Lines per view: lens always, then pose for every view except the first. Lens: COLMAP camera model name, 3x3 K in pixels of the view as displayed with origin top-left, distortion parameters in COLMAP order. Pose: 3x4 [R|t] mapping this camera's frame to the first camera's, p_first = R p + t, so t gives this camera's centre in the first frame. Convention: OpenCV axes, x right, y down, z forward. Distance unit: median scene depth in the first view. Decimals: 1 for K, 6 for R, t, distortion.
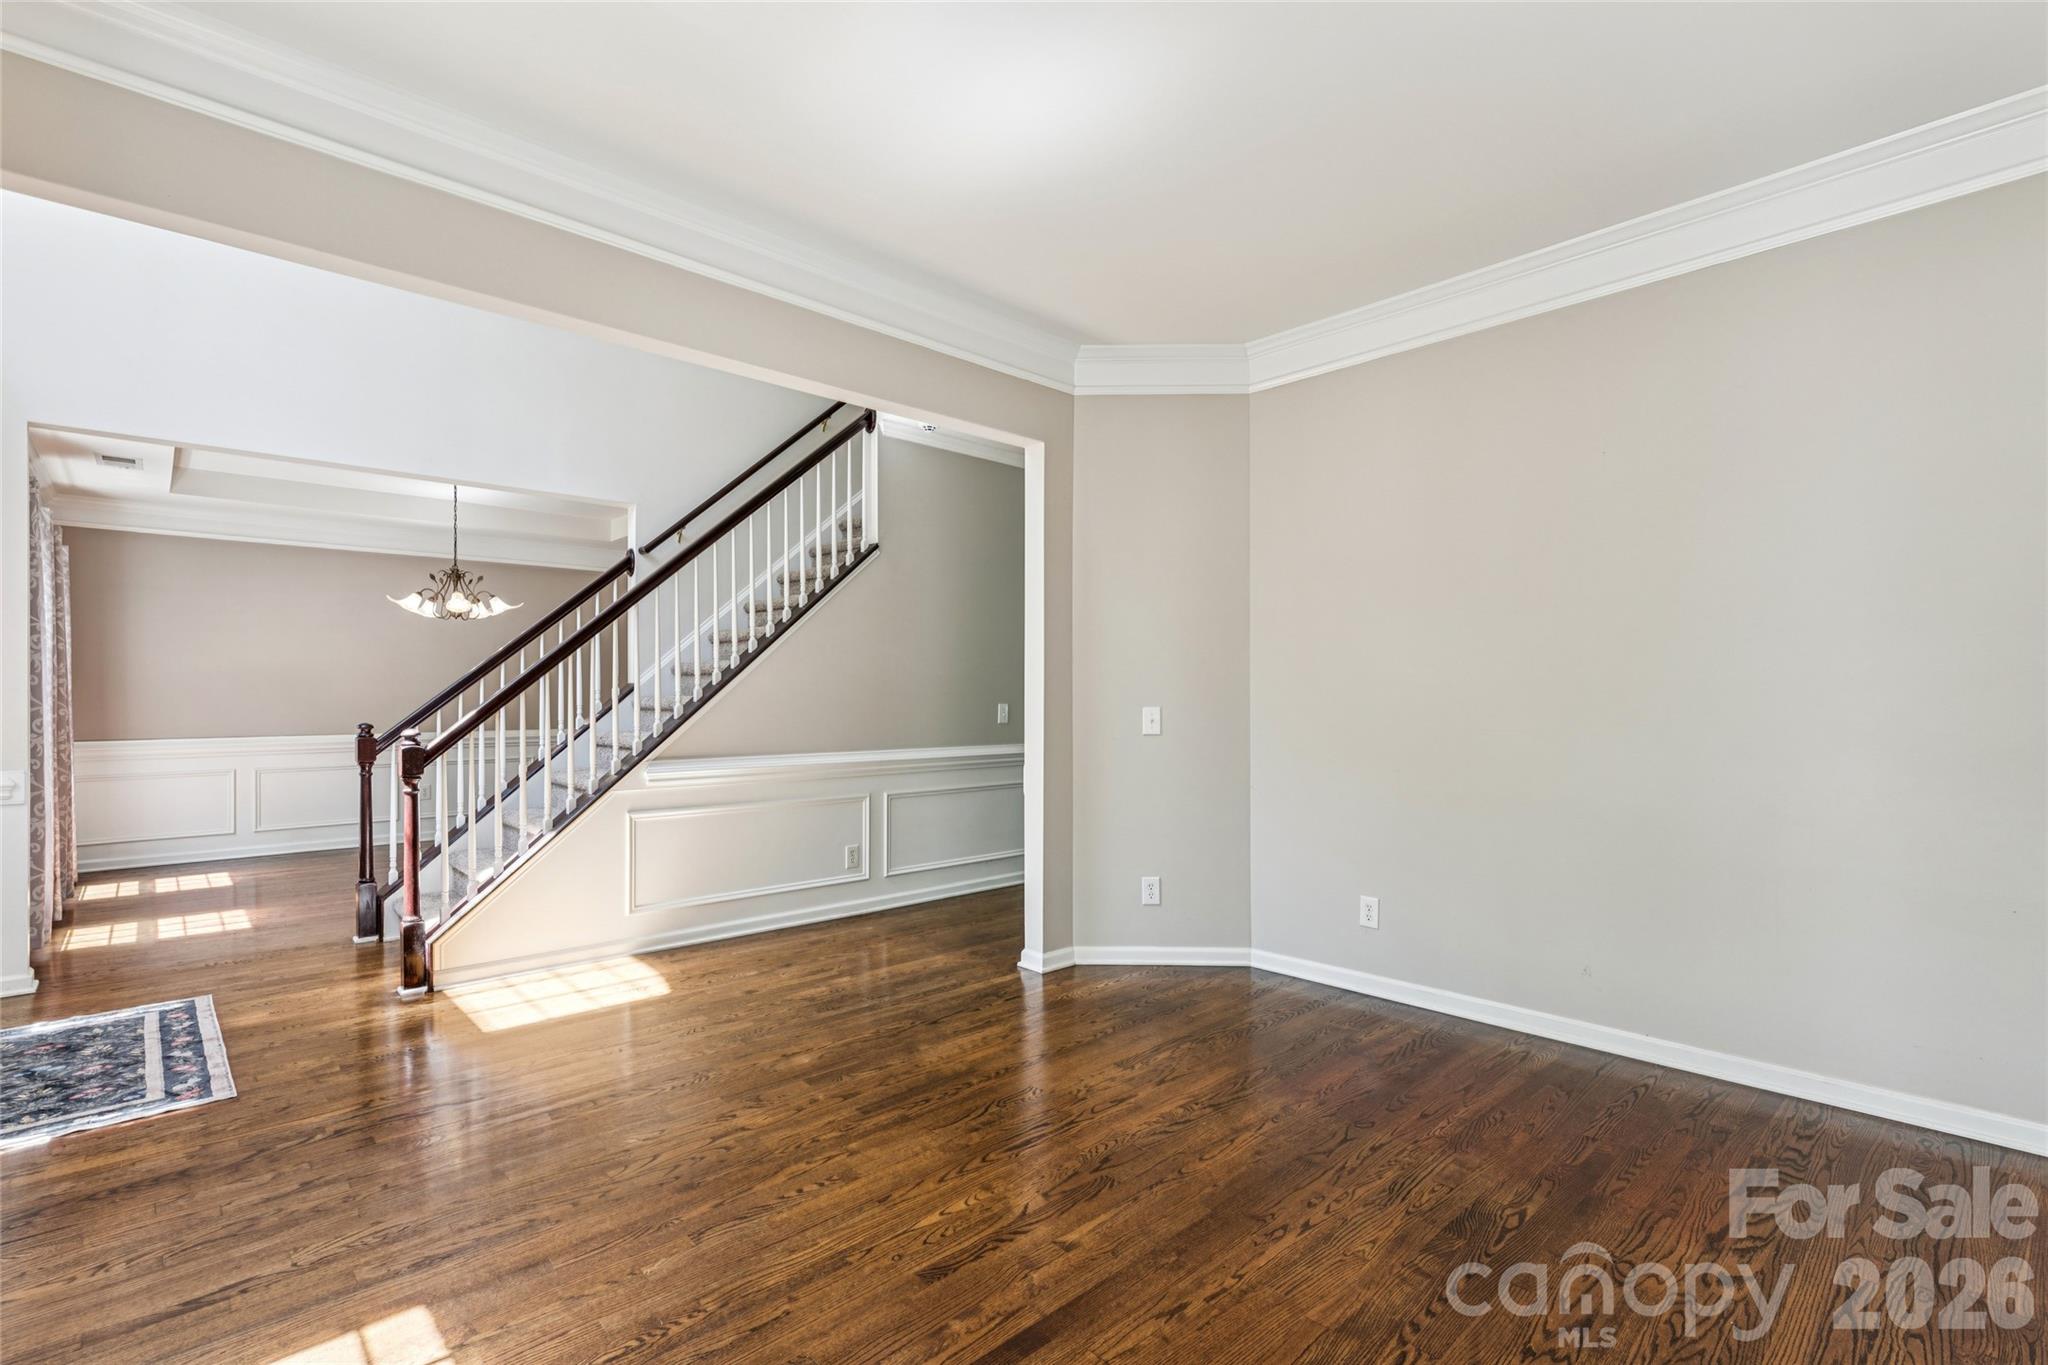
lens RADIAL K [[957.1, 0, 1027.4], [0, 957.1, 693.6], [0, 0, 1]] dist [-0.000375, 0.000663]
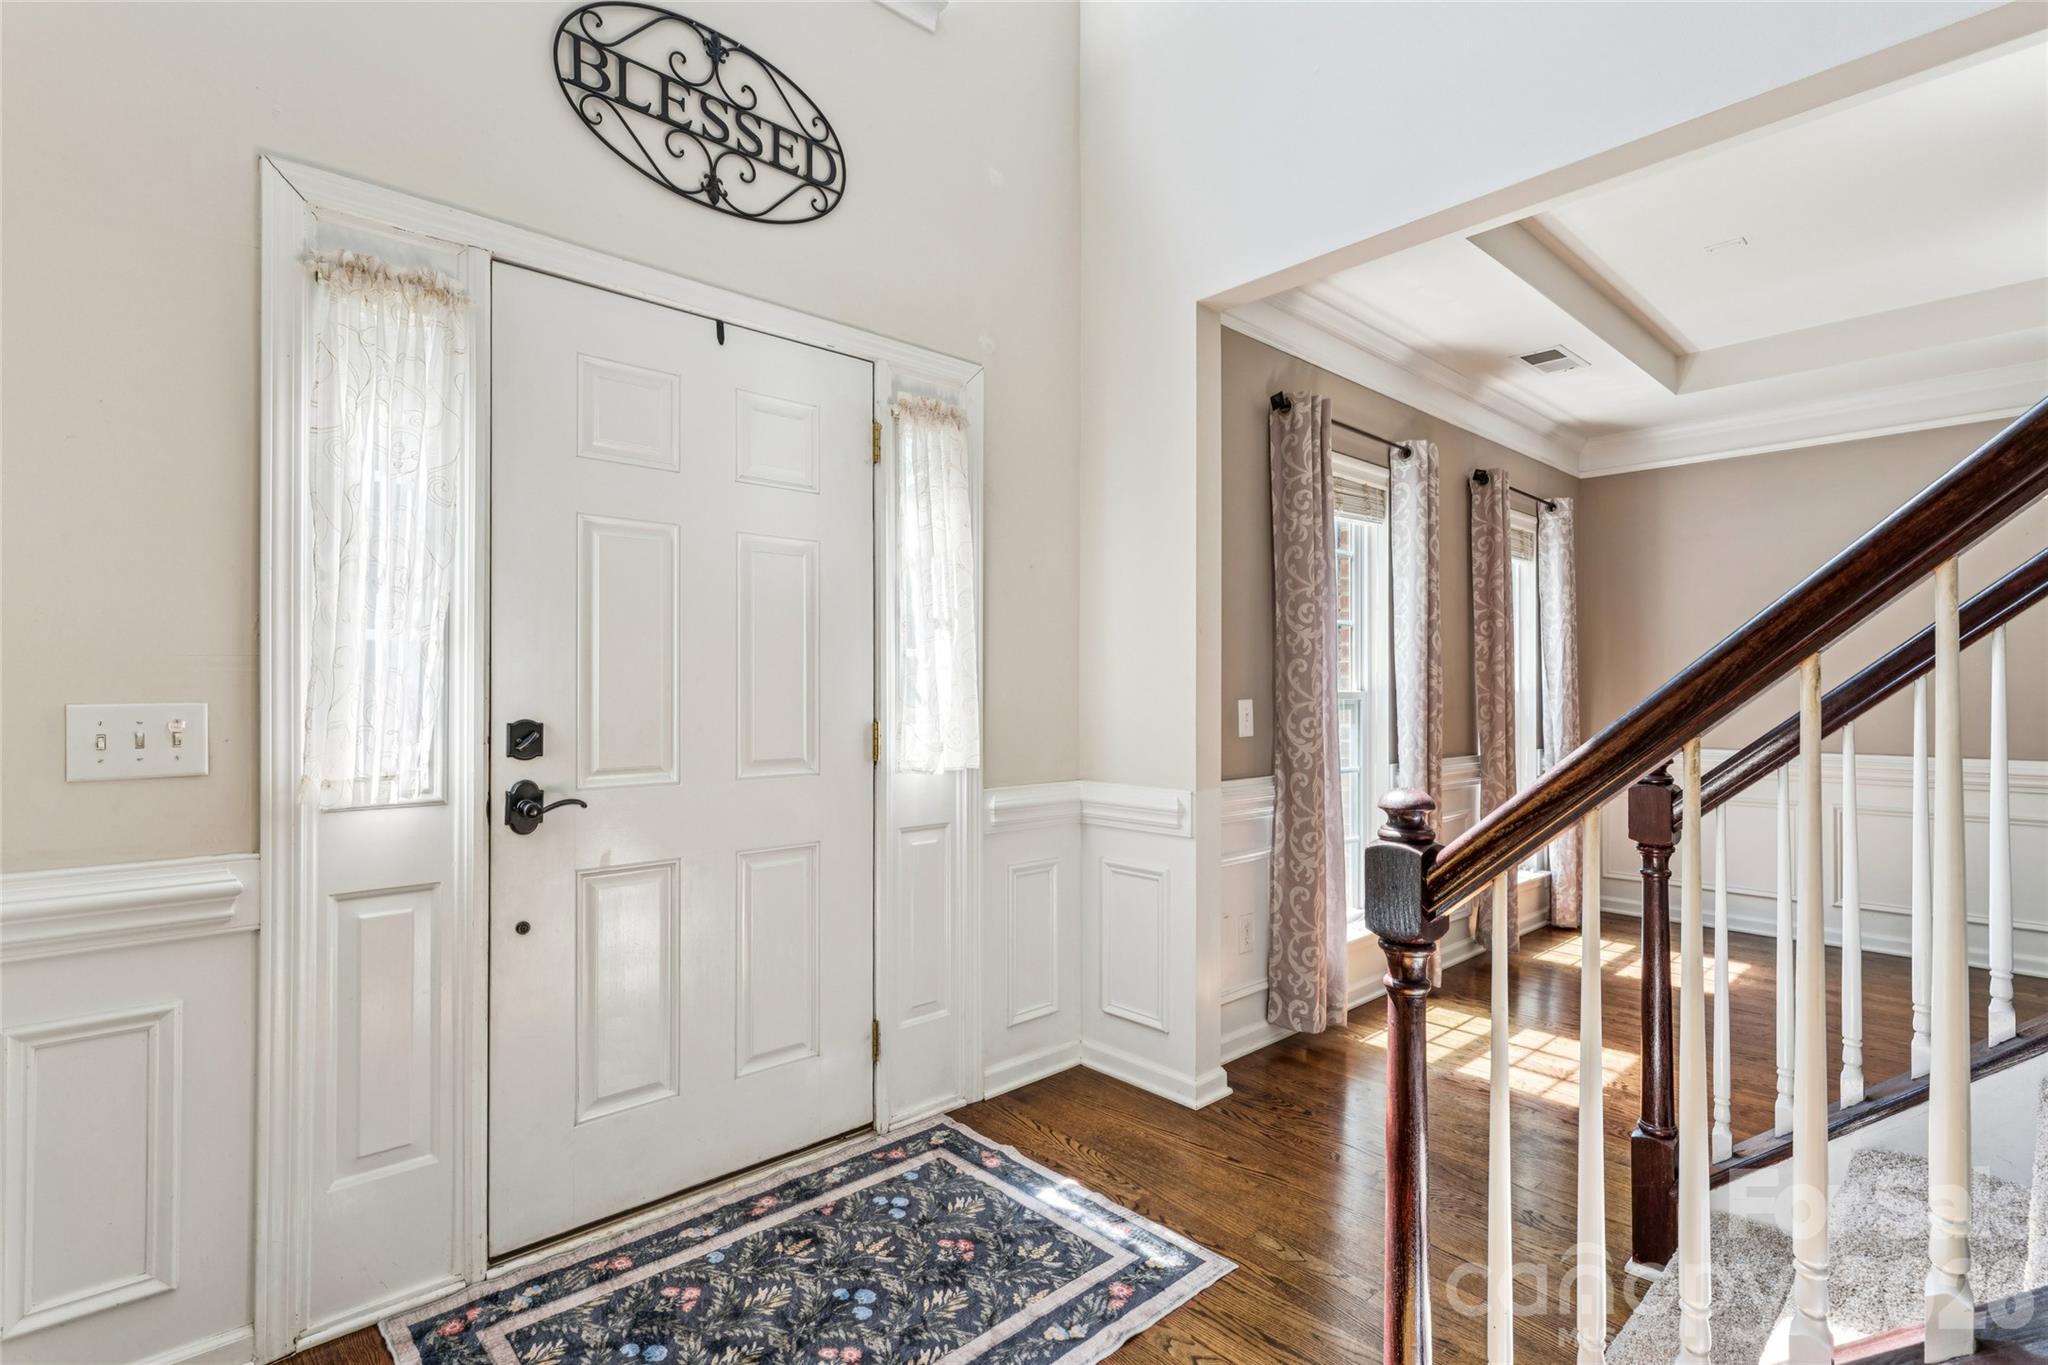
lens RADIAL K [[957.1, 0, 1015.9], [0, 957.1, 691.0], [0, 0, 1]] dist [-0.000375, 0.000663]
pose [[-0.015329, -0.005152, -0.999869, -0.359583], [0.011874, 0.999915, -0.005334, 0.006582], [0.999812, -0.011954, -0.015266, 0.961217]]
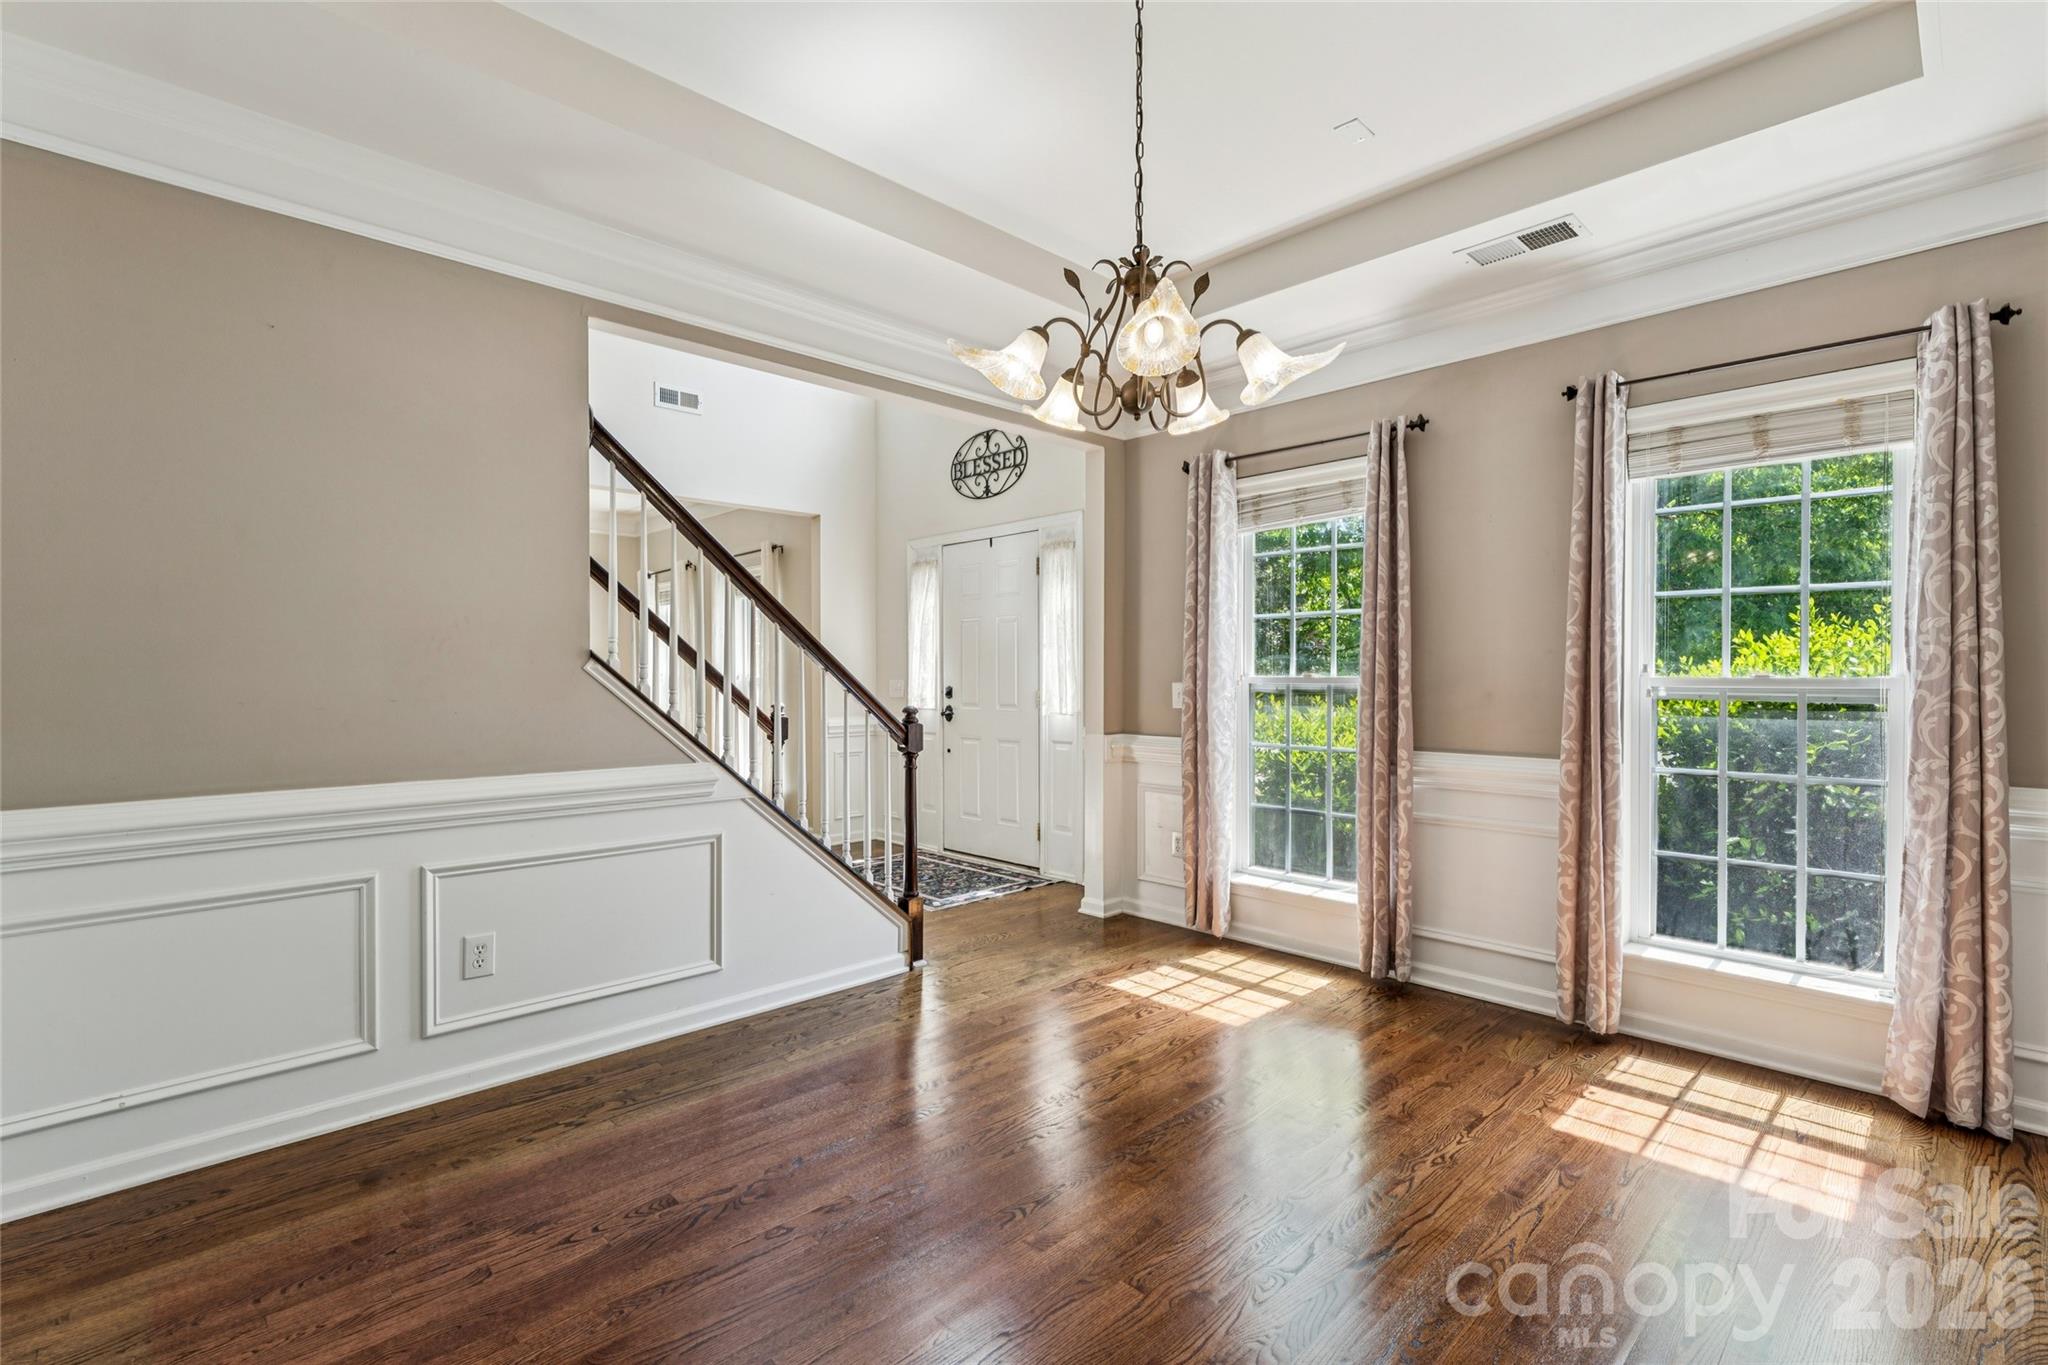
lens RADIAL K [[957.1, 0, 1017.7], [0, 957.1, 689.0], [0, 0, 1]] dist [-0.000375, 0.000663]
pose [[-0.999996, -0.001828, -0.002106, -1.024872], [-0.001837, 0.999990, 0.004038, 0.014792], [0.002098, 0.004042, -0.999990, 2.428211]]
